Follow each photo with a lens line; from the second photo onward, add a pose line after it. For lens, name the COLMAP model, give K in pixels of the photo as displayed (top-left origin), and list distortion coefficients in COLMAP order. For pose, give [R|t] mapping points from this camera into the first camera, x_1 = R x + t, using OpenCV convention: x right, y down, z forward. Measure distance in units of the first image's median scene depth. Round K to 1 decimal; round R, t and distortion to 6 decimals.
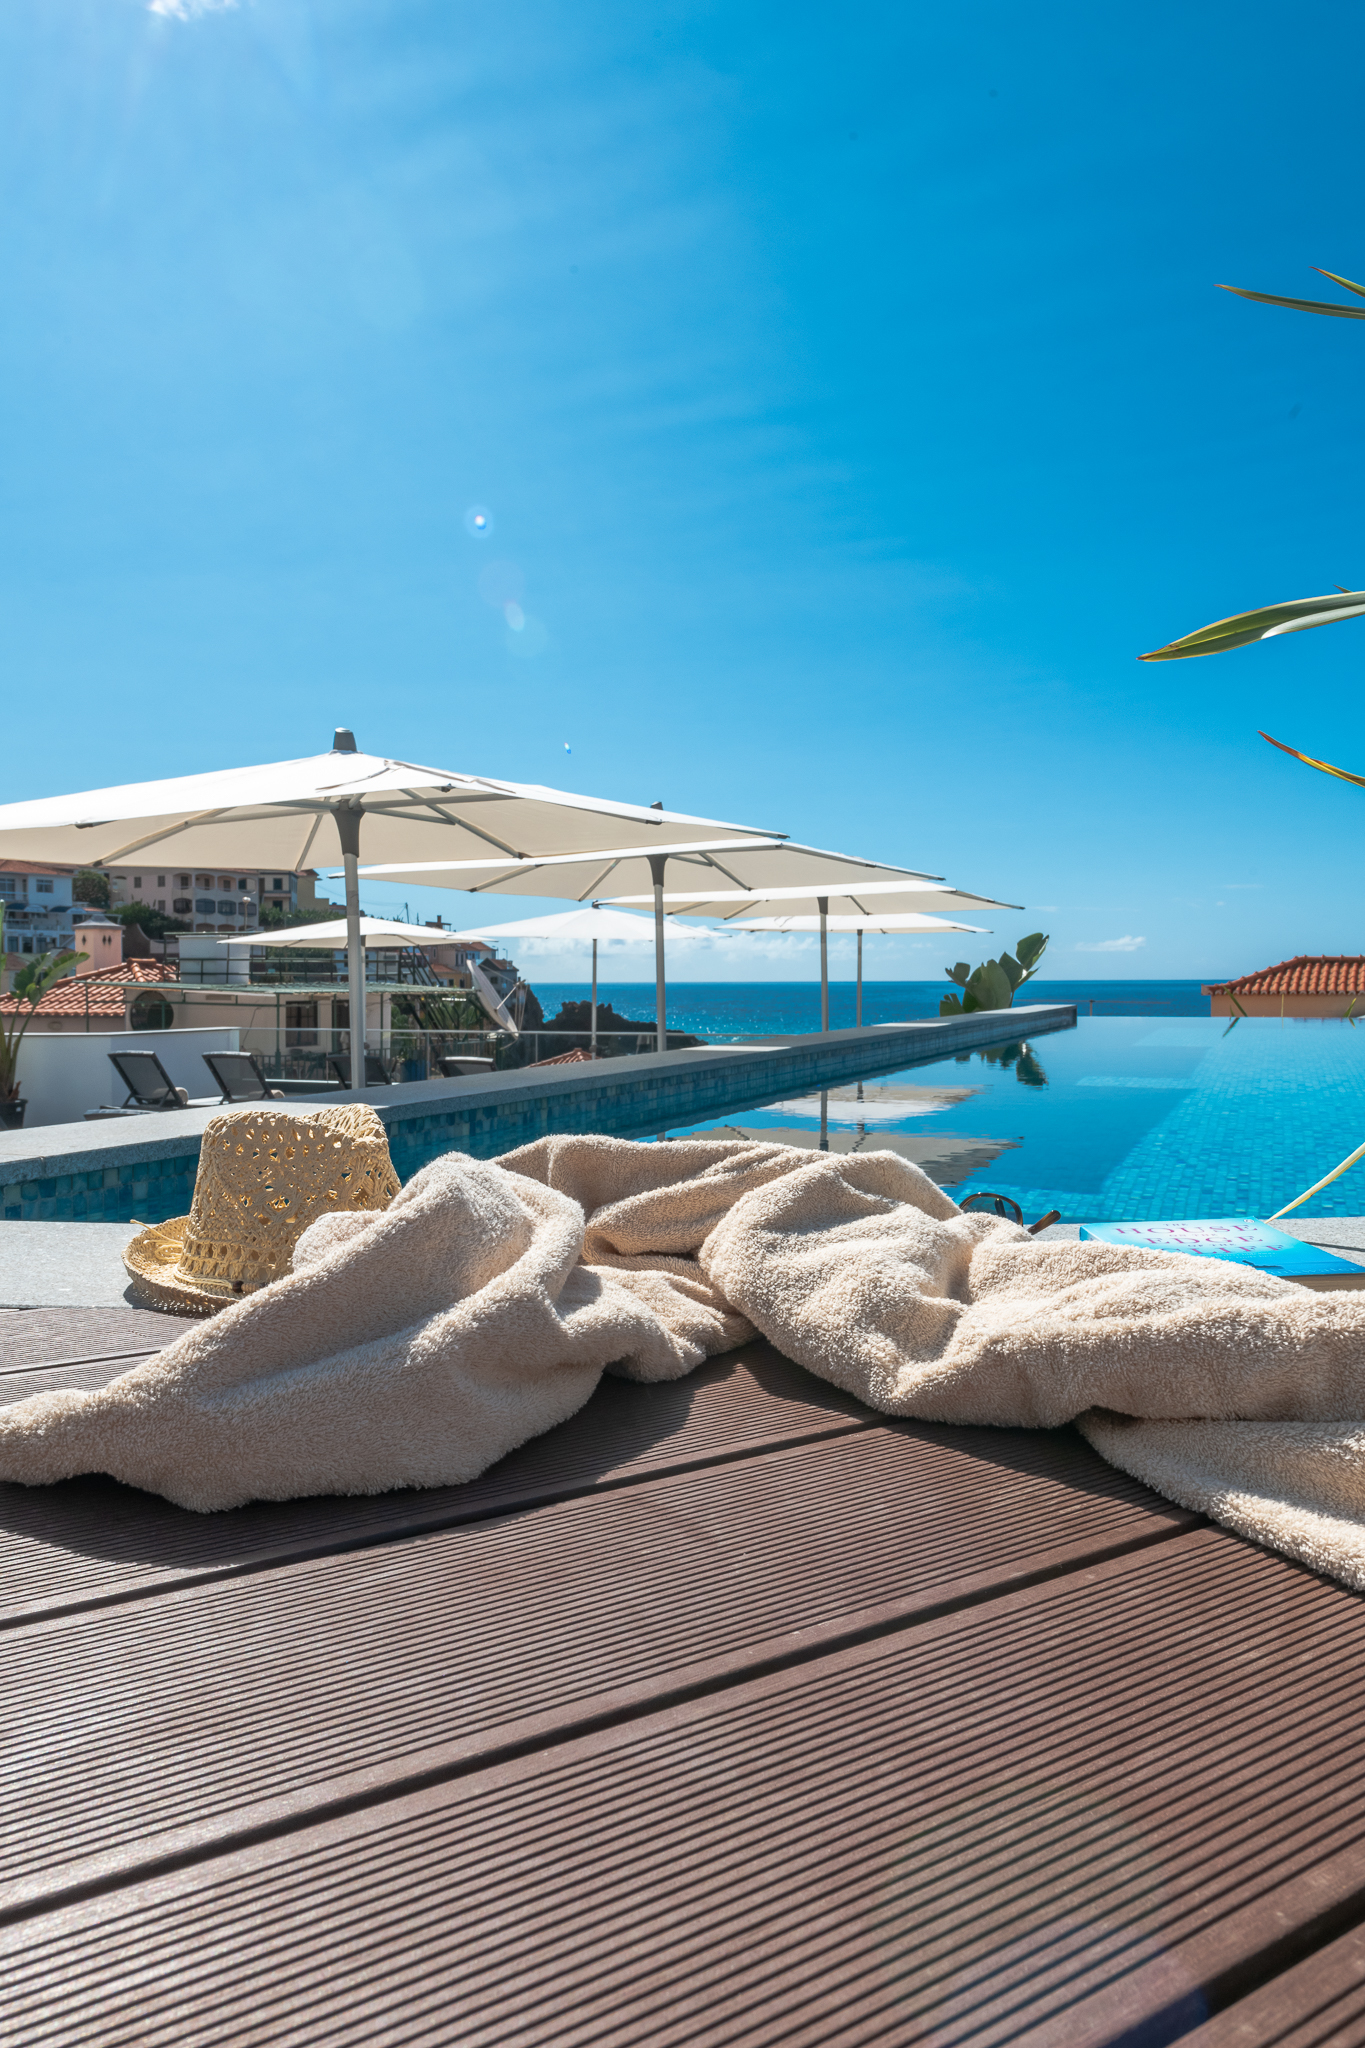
lens RADIAL K [[1379.3, 0, 682.5], [0, 1379.3, 1024.0], [0, 0, 1]] dist [0.004681, -0.028472]
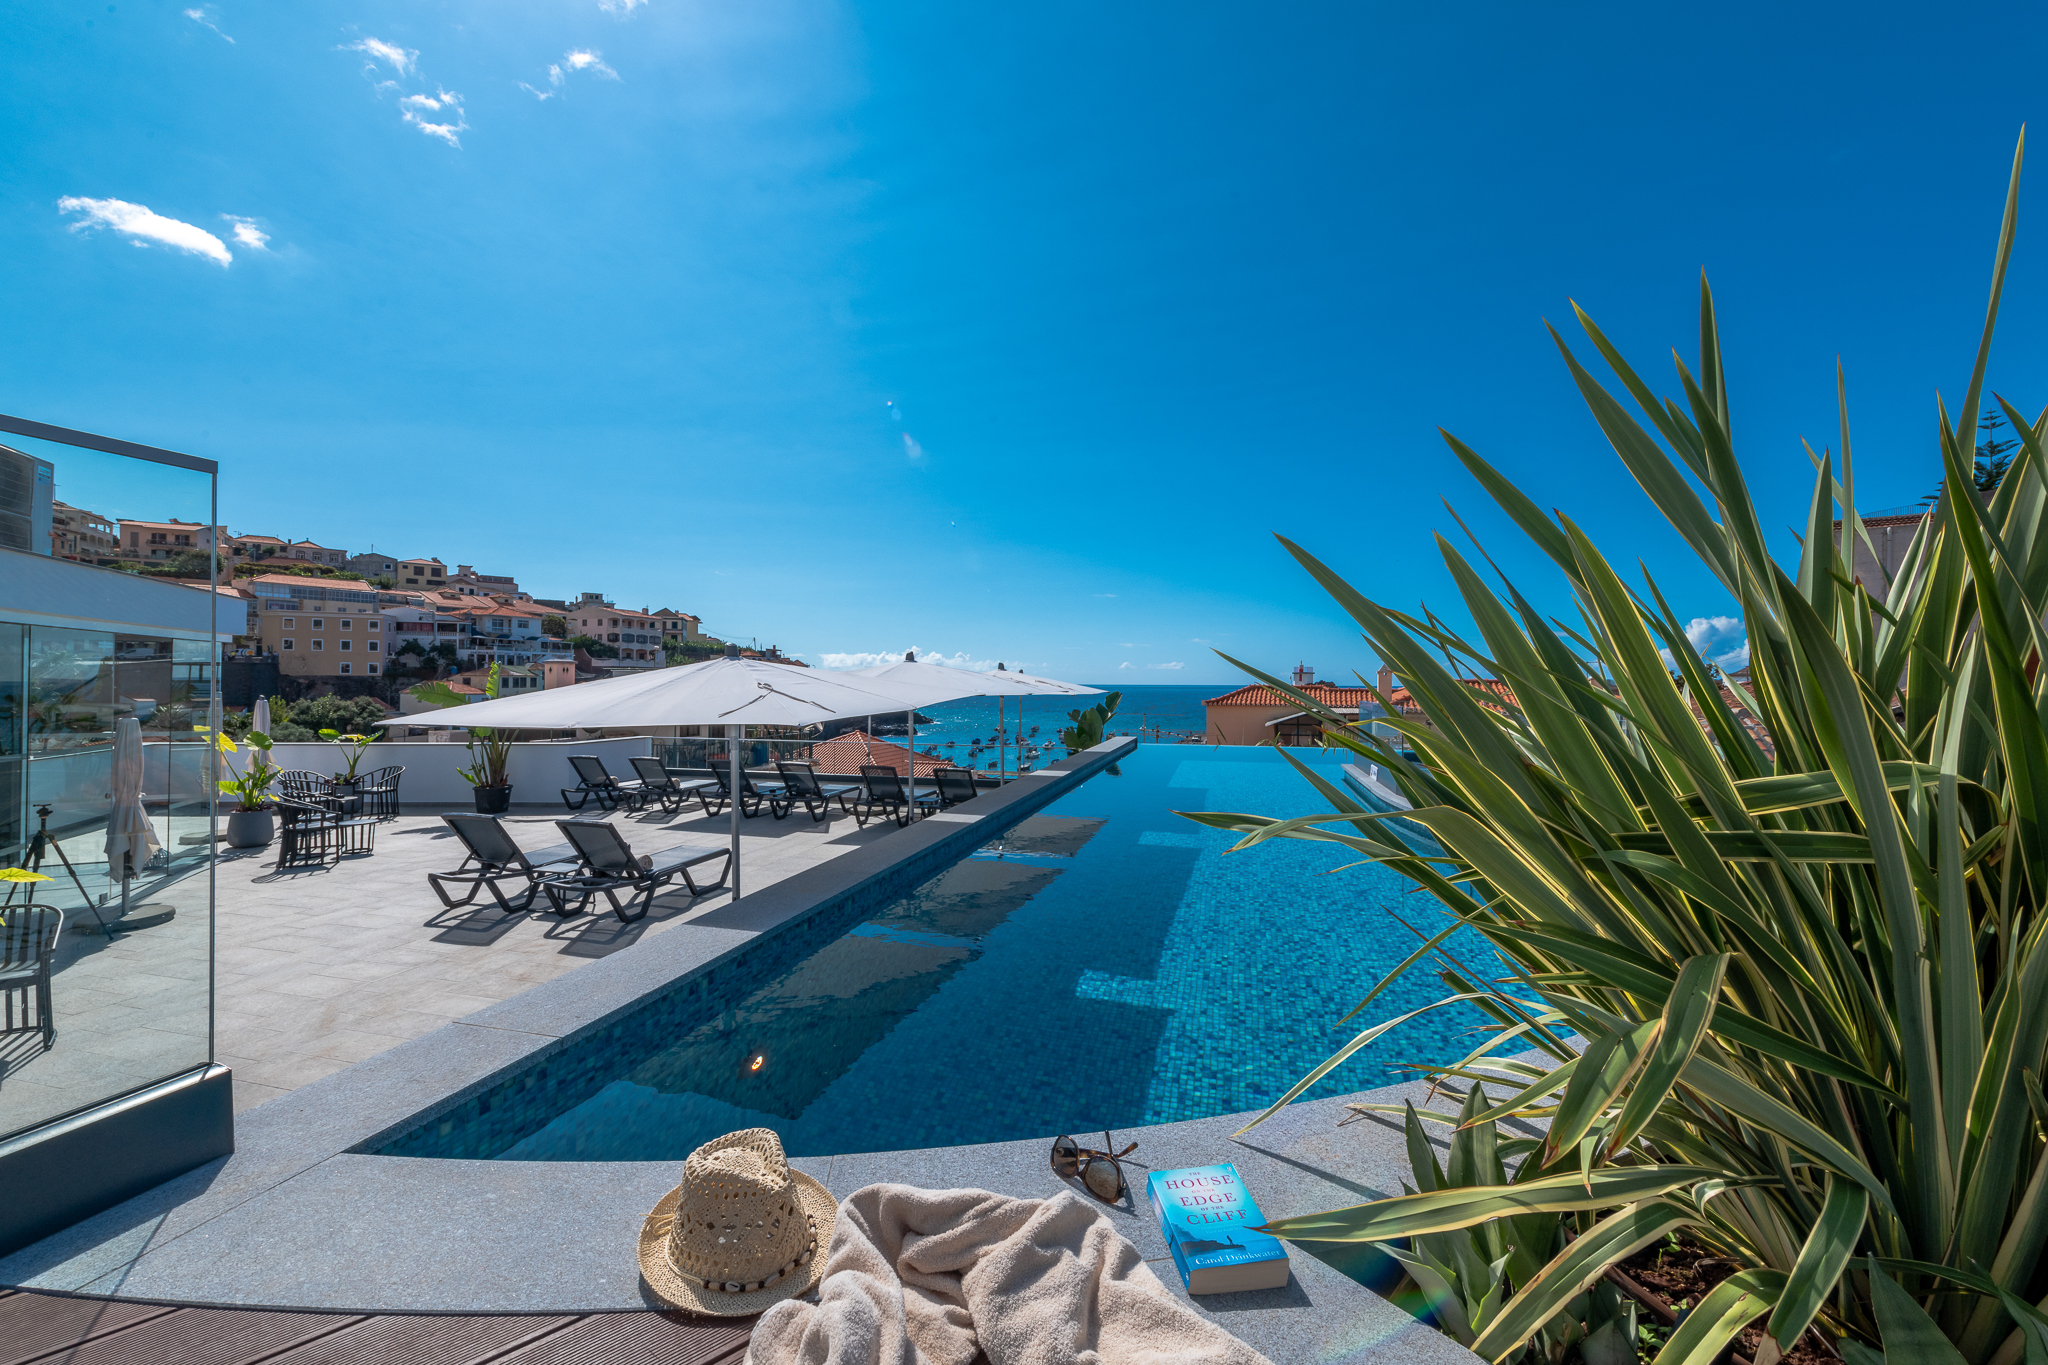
lens RADIAL K [[780.2, 0, 1031.0], [0, 780.2, 679.9], [0, 0, 1]] dist [0.010618, -0.004517]
pose [[0.989563, 0.010508, 0.143718, -0.002966], [-0.005253, 0.999305, -0.036894, -0.032354], [-0.144005, 0.035754, 0.988931, -0.006997]]
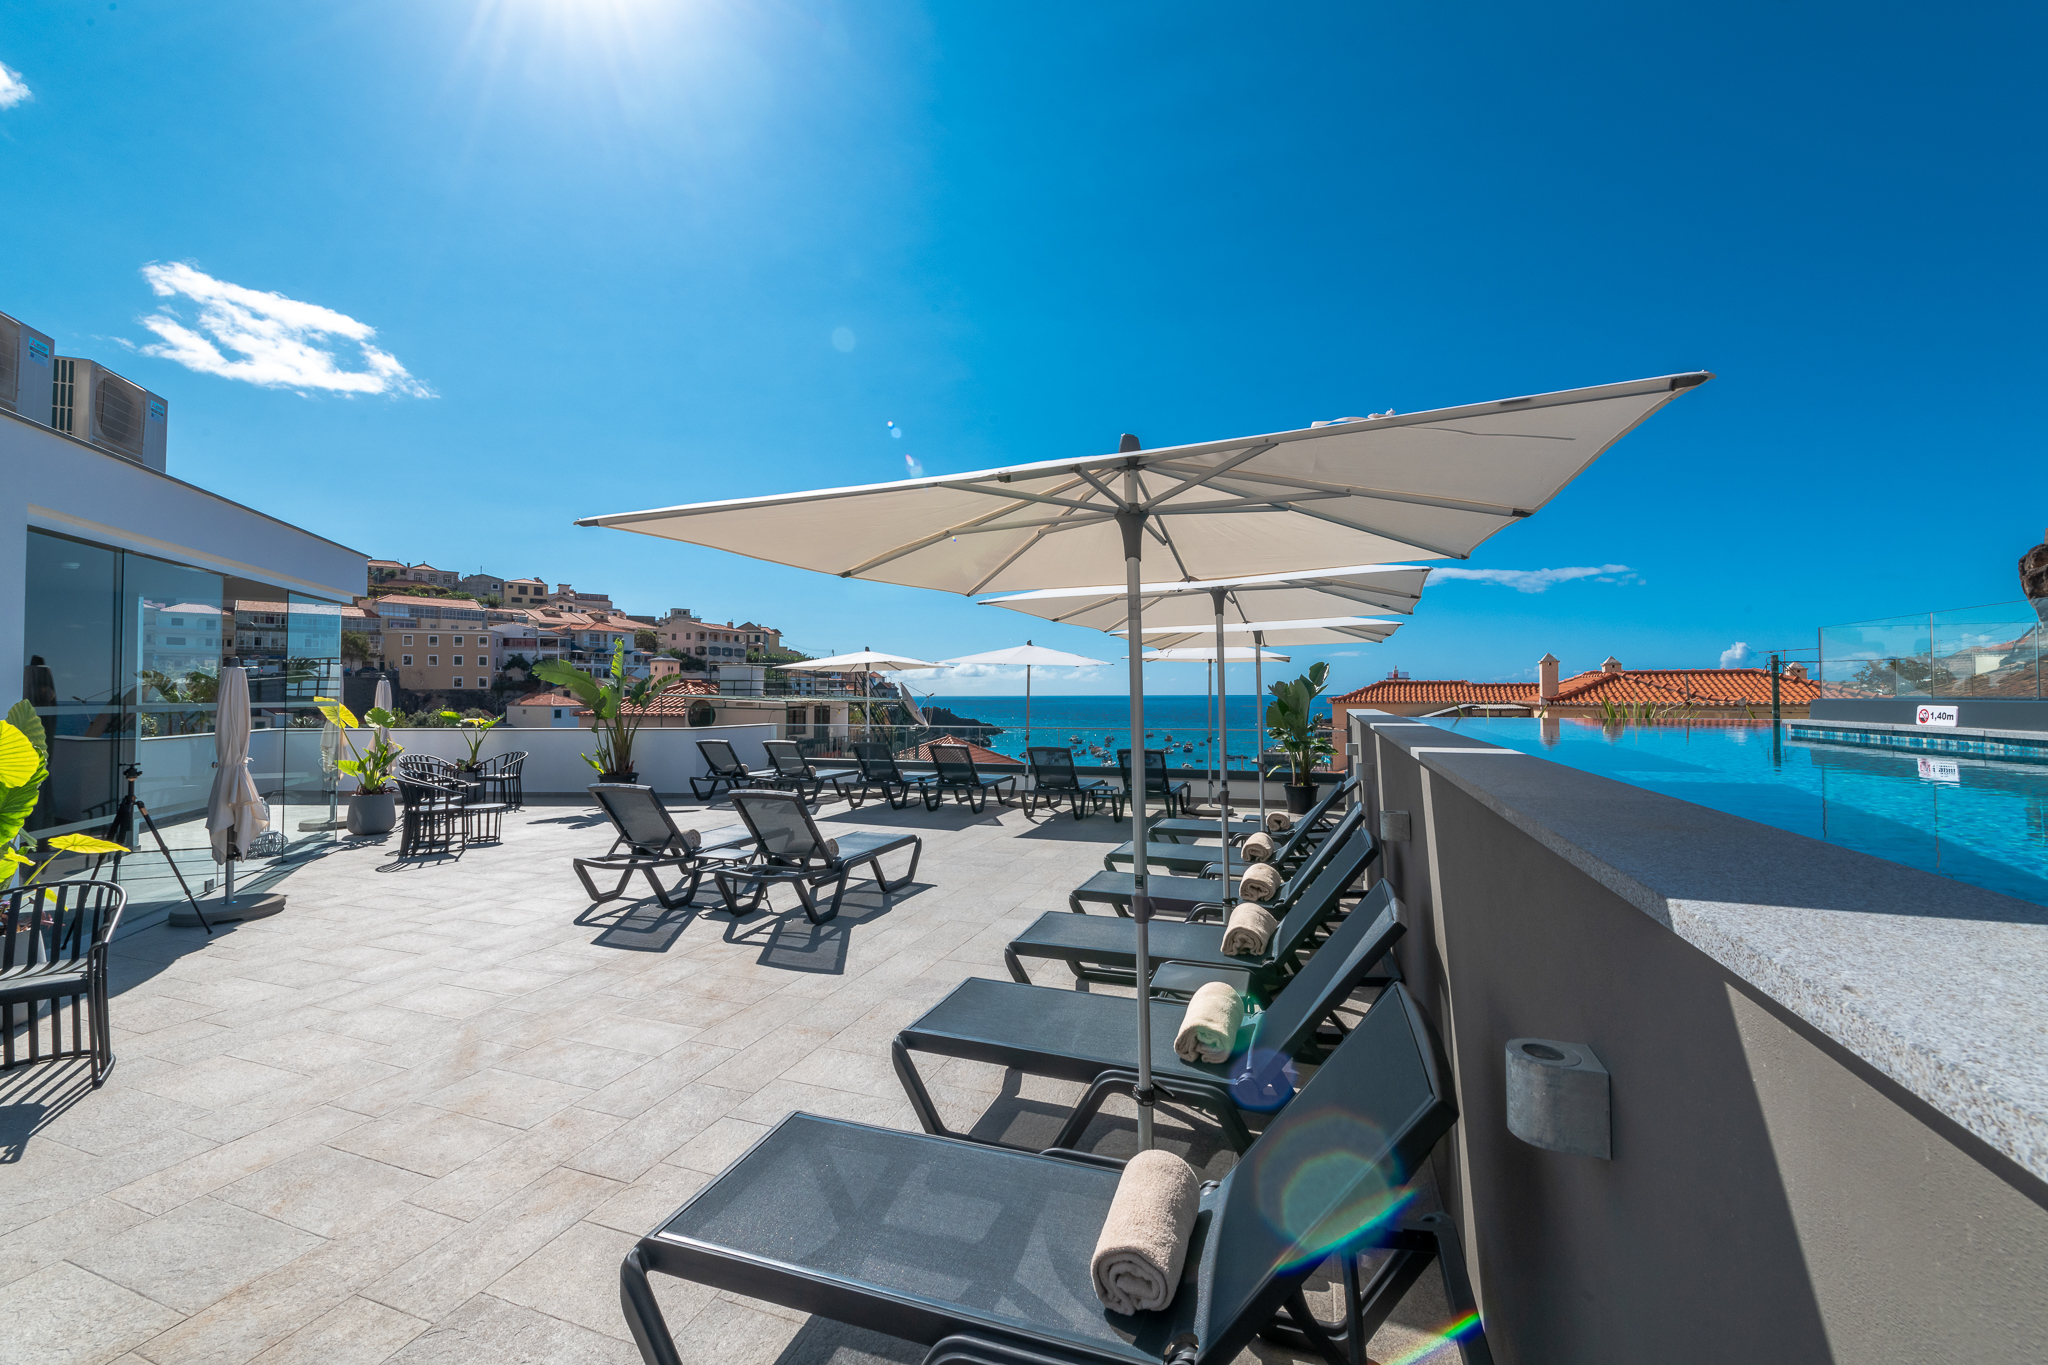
lens RADIAL K [[788.1, 0, 1030.4], [0, 788.1, 680.5], [0, 0, 1]] dist [0.014699, -0.005211]
pose [[0.998644, 0.002384, 0.052003, -0.084035], [0.000227, 0.998742, -0.050151, -0.001385], [-0.052057, 0.050095, 0.997387, 0.106327]]
